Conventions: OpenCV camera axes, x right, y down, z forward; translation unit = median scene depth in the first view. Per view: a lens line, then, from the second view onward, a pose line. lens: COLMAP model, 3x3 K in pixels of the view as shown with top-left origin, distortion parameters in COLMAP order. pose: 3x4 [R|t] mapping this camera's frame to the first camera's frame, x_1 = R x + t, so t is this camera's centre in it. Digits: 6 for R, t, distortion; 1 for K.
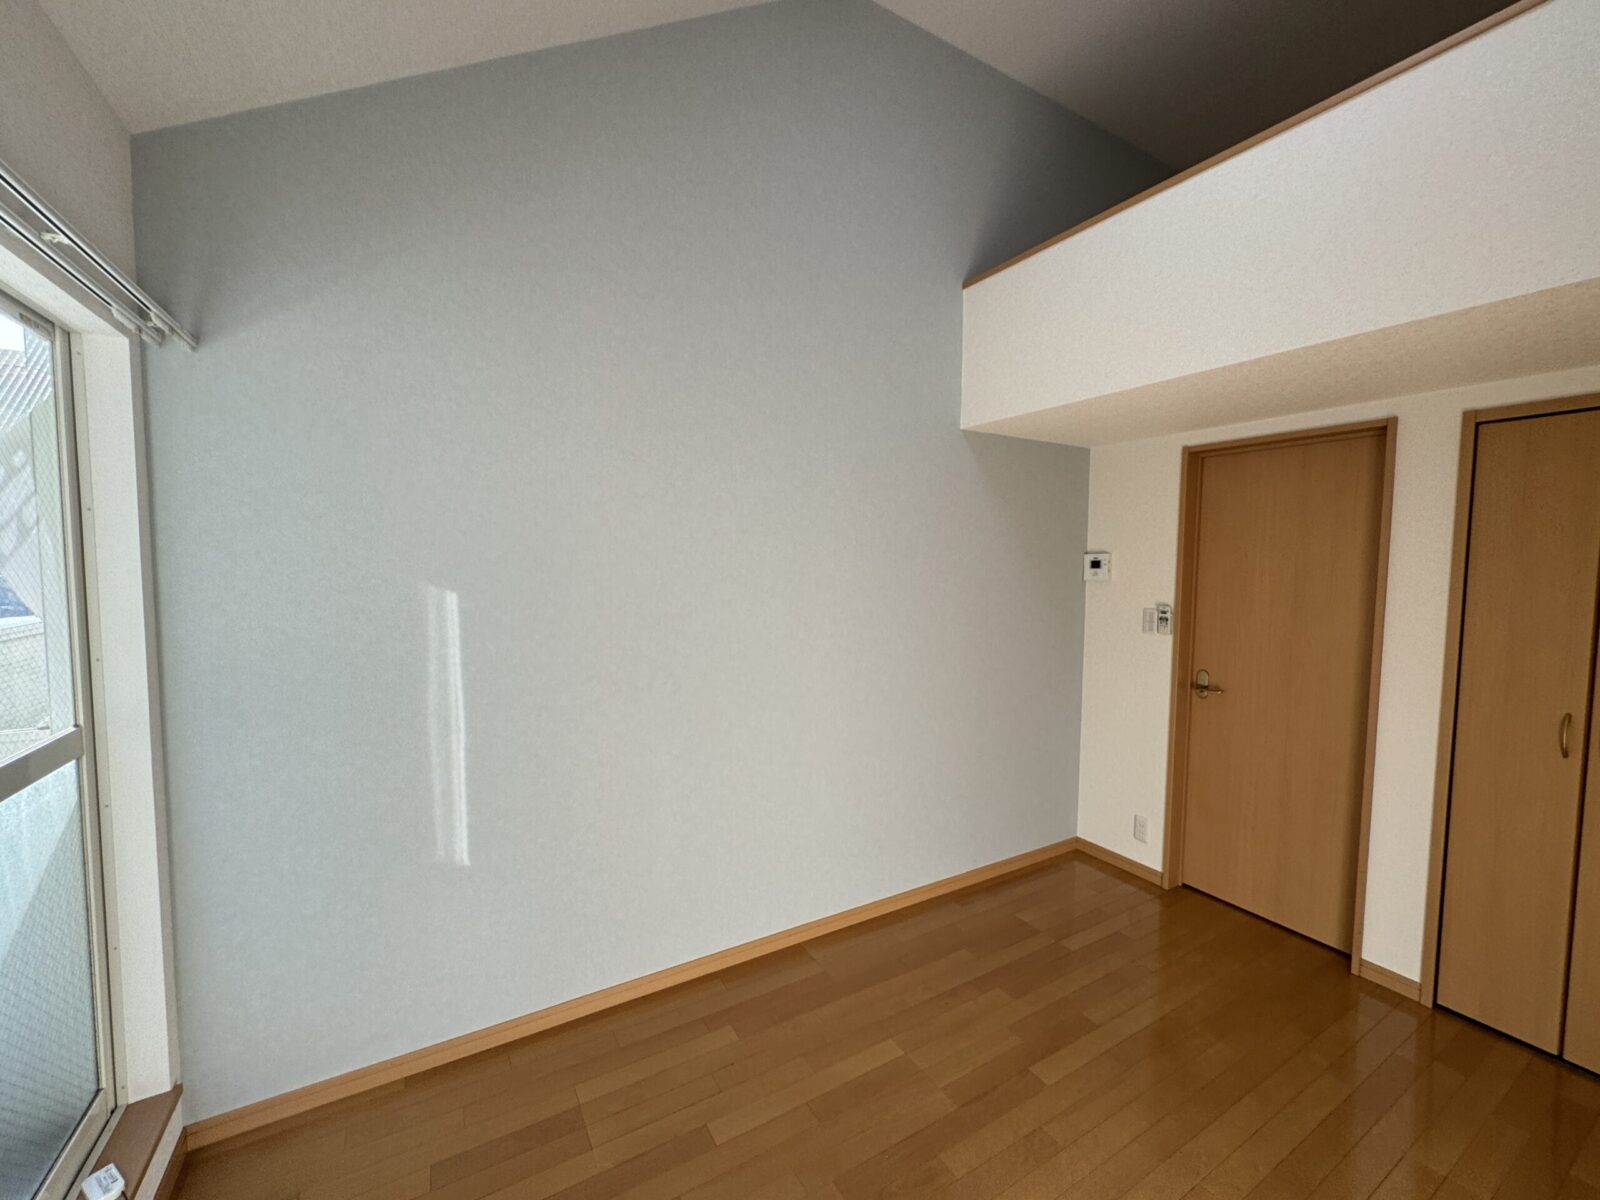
lens RADIAL K [[637.4, 0, 800.0], [0, 637.4, 600.0], [0, 0, 1]] dist [-0.003018, -0.000135]
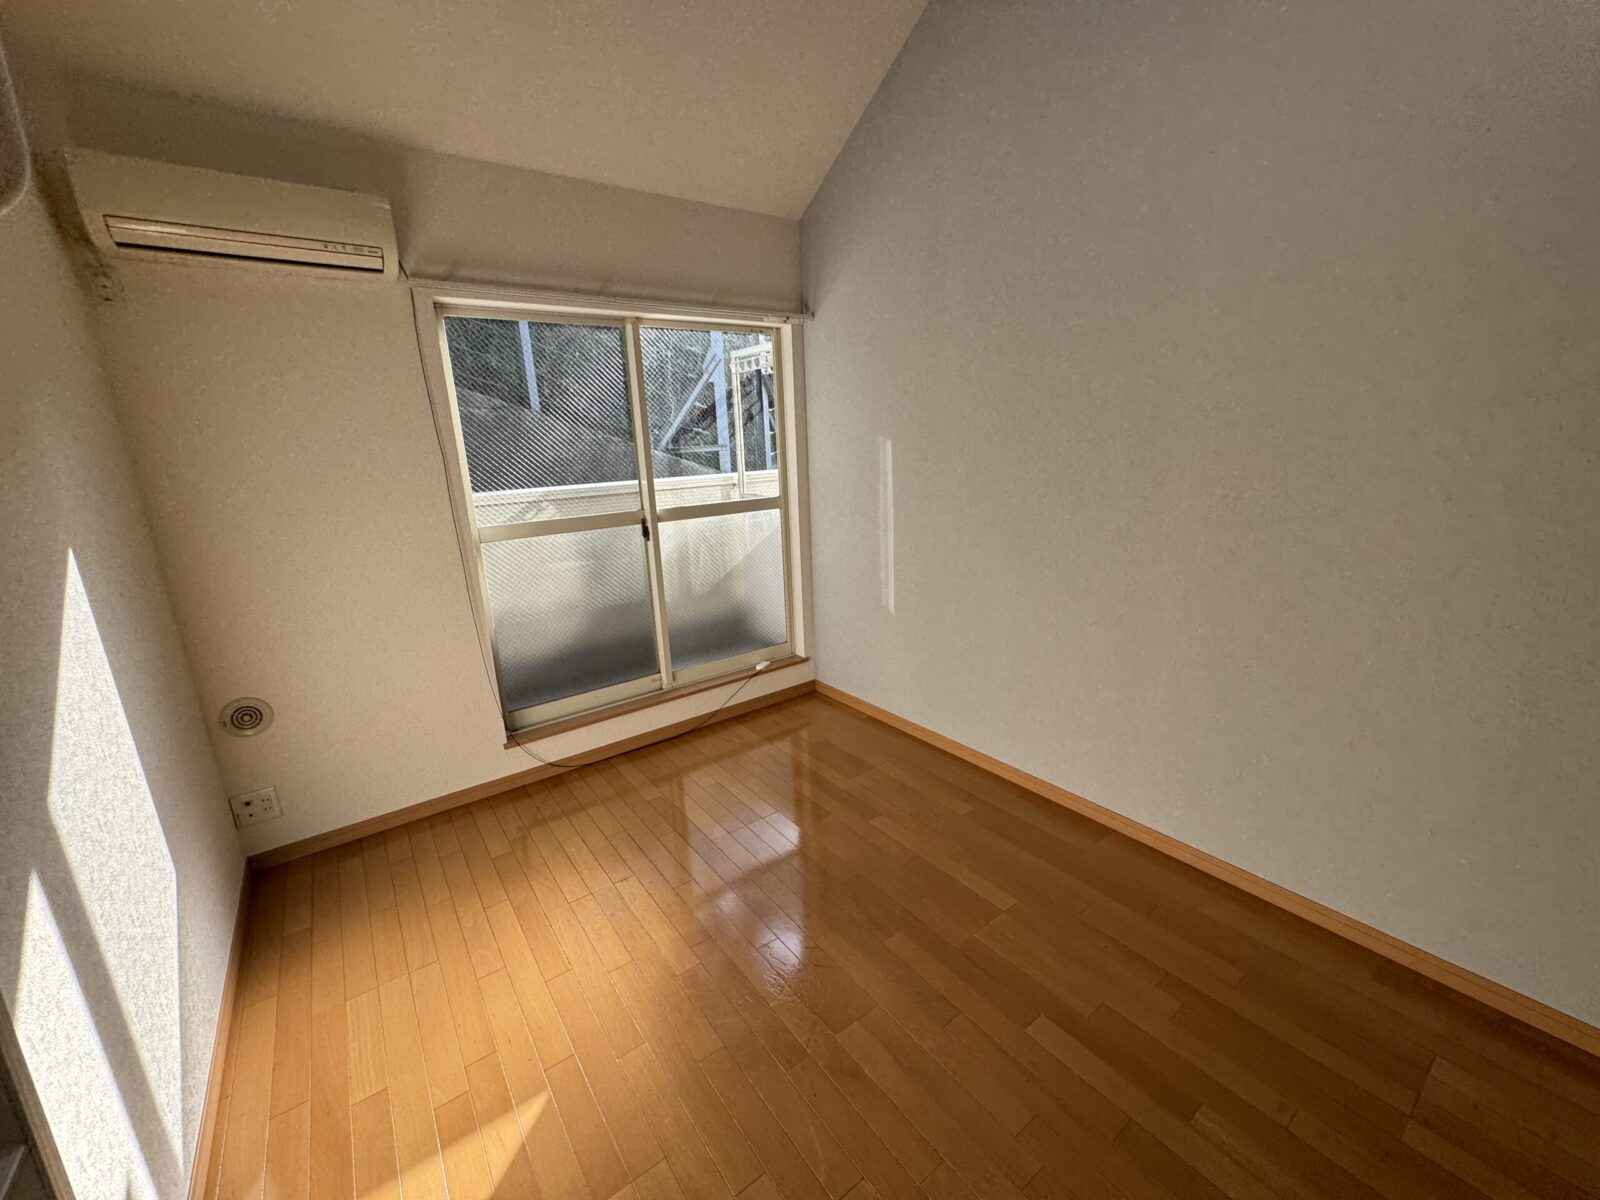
lens RADIAL K [[643.4, 0, 800.0], [0, 643.4, 600.0], [0, 0, 1]] dist [-0.001533, 0.000000]
pose [[0.100244, 0.230552, -0.967883, 0.832505], [-0.020864, 0.973056, 0.229623, 0.008393], [0.994744, -0.002825, 0.102353, 0.480674]]
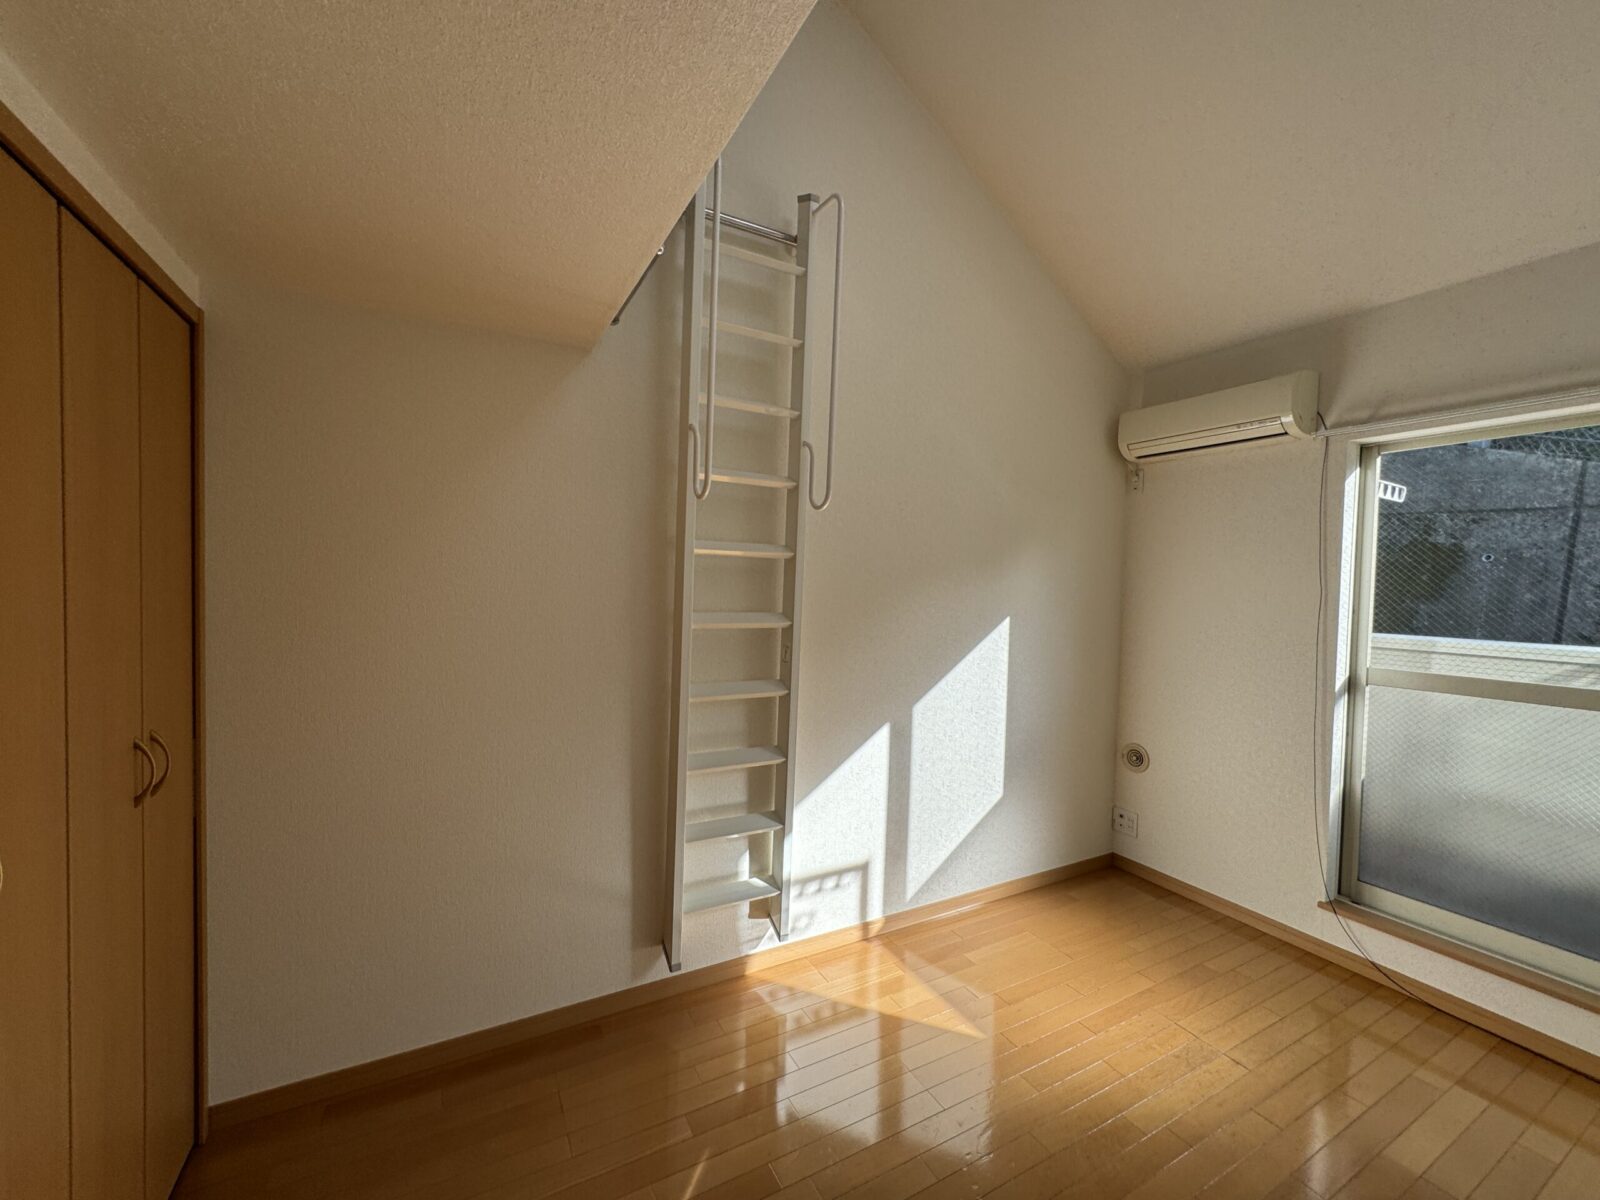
lens RADIAL K [[637.4, 0, 800.0], [0, 637.4, 600.0], [0, 0, 1]] dist [-0.003018, -0.000135]
pose [[-0.998707, -0.034632, 0.037221, 0.541631], [-0.031151, 0.995425, 0.090330, -0.018560], [-0.040179, 0.089053, -0.995216, 1.095732]]
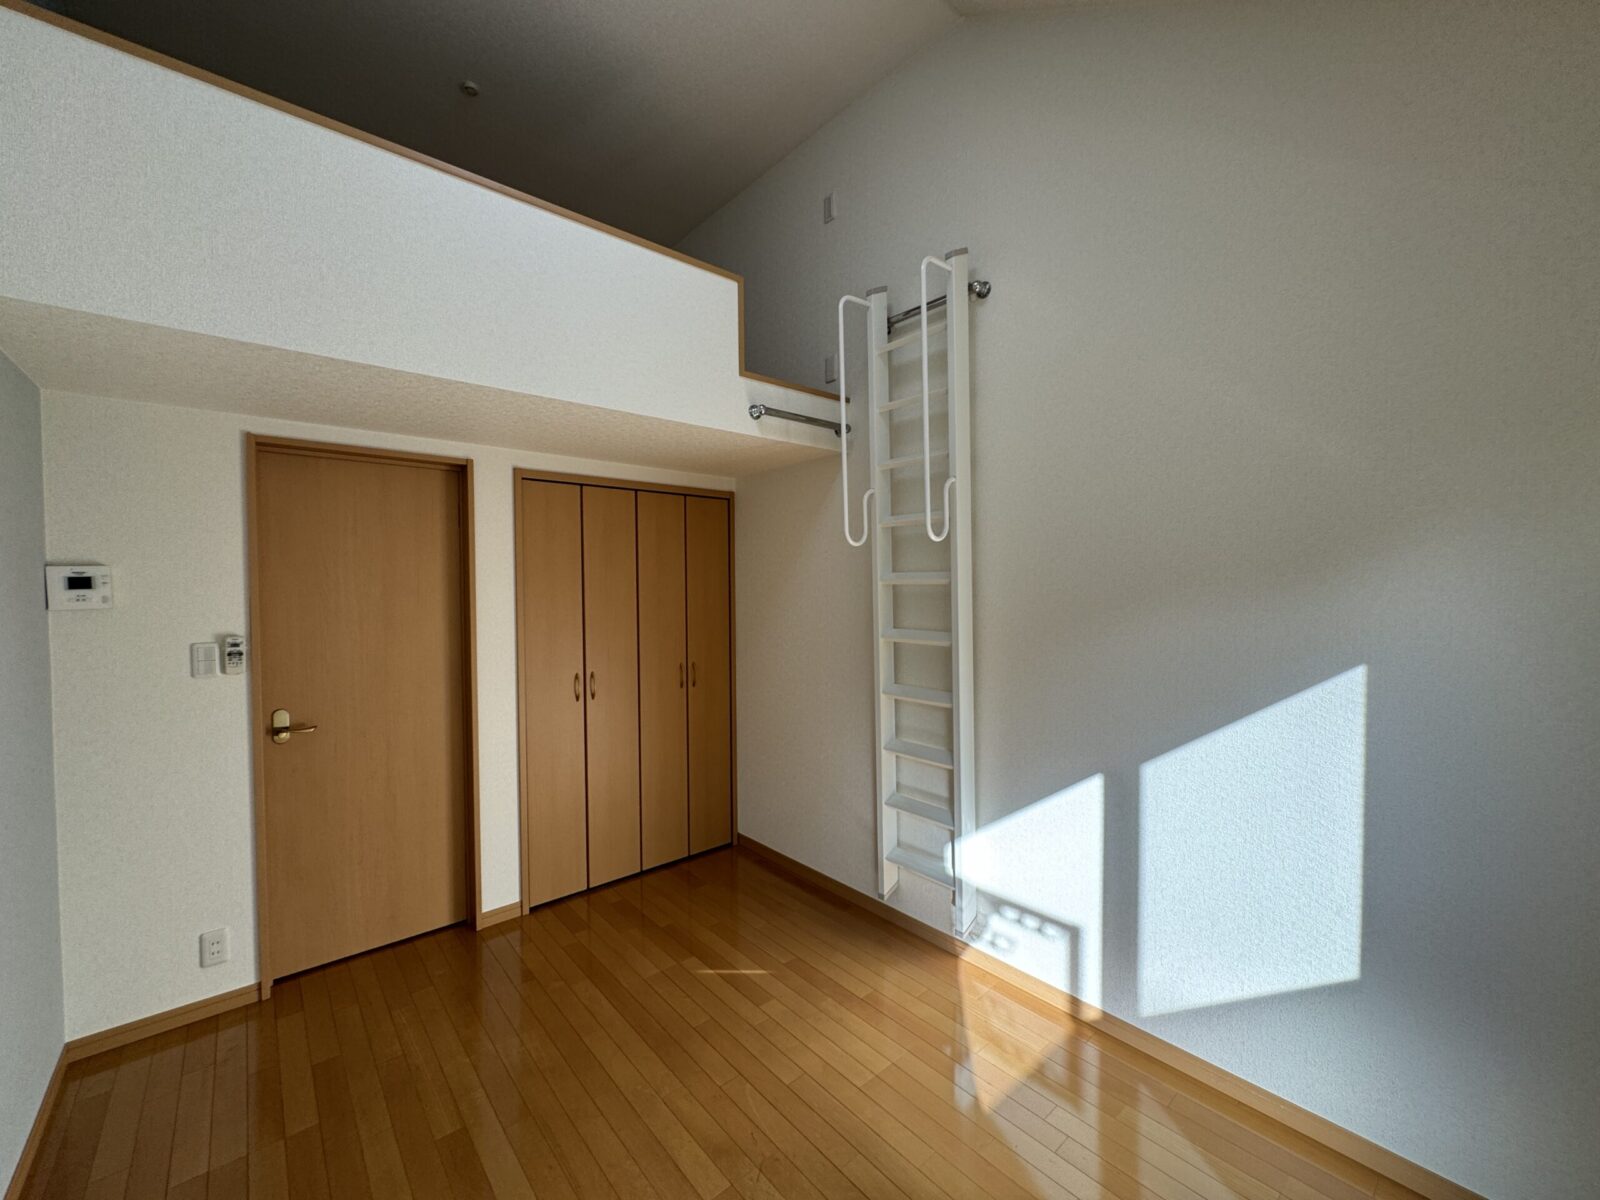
lens RADIAL K [[637.4, 0, 800.0], [0, 637.4, 600.0], [0, 0, 1]] dist [-0.003018, -0.000135]
pose [[-0.184002, -0.029674, 0.982478, -0.371059], [0.065054, 0.996985, 0.042296, -0.028000], [-0.980771, 0.071697, -0.181517, 0.593142]]
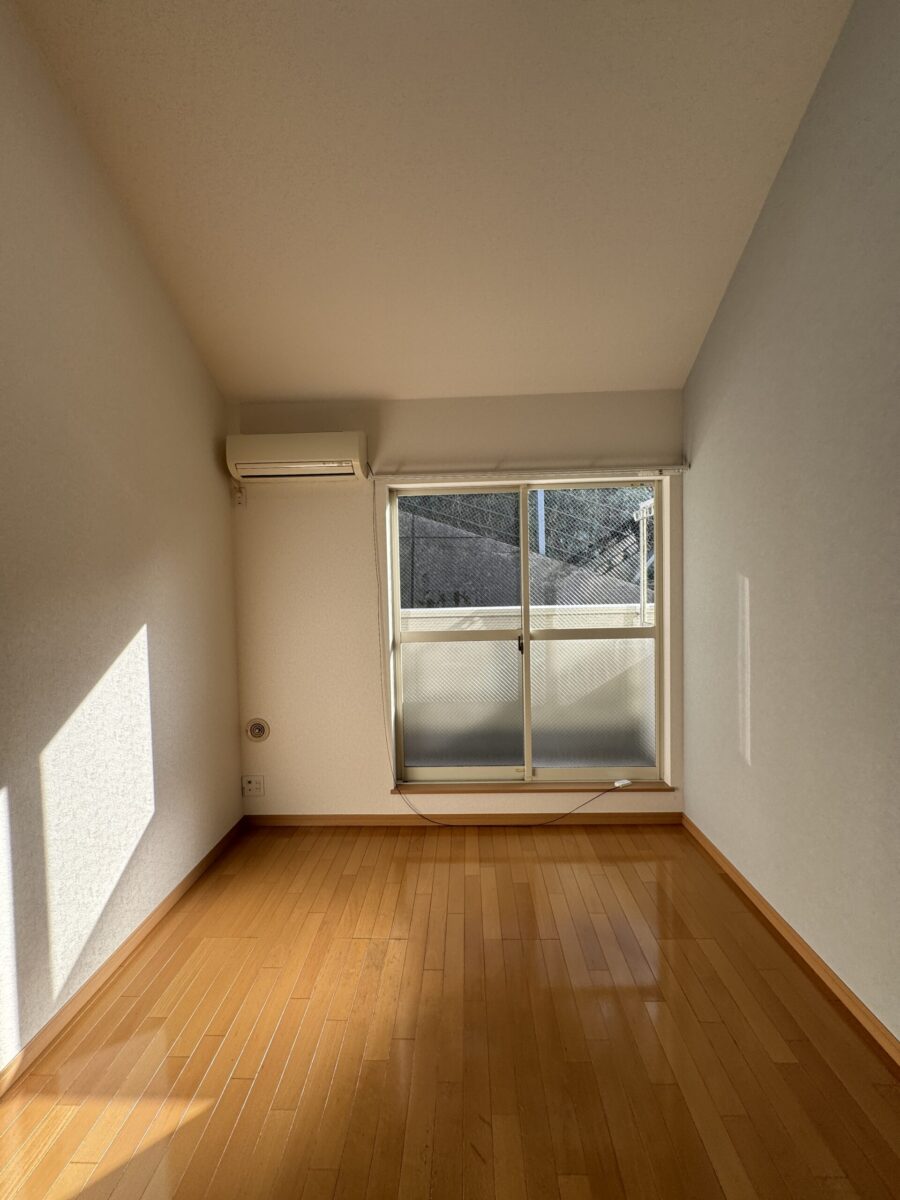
lens RADIAL K [[478.0, 0, 450.0], [0, 478.0, 600.0], [0, 0, 1]] dist [-0.003018, -0.000135]
pose [[-0.539930, 0.033431, -0.841046, 0.612369], [-0.034702, 0.997477, 0.061928, -0.005993], [0.840994, 0.062623, -0.537408, 0.795875]]
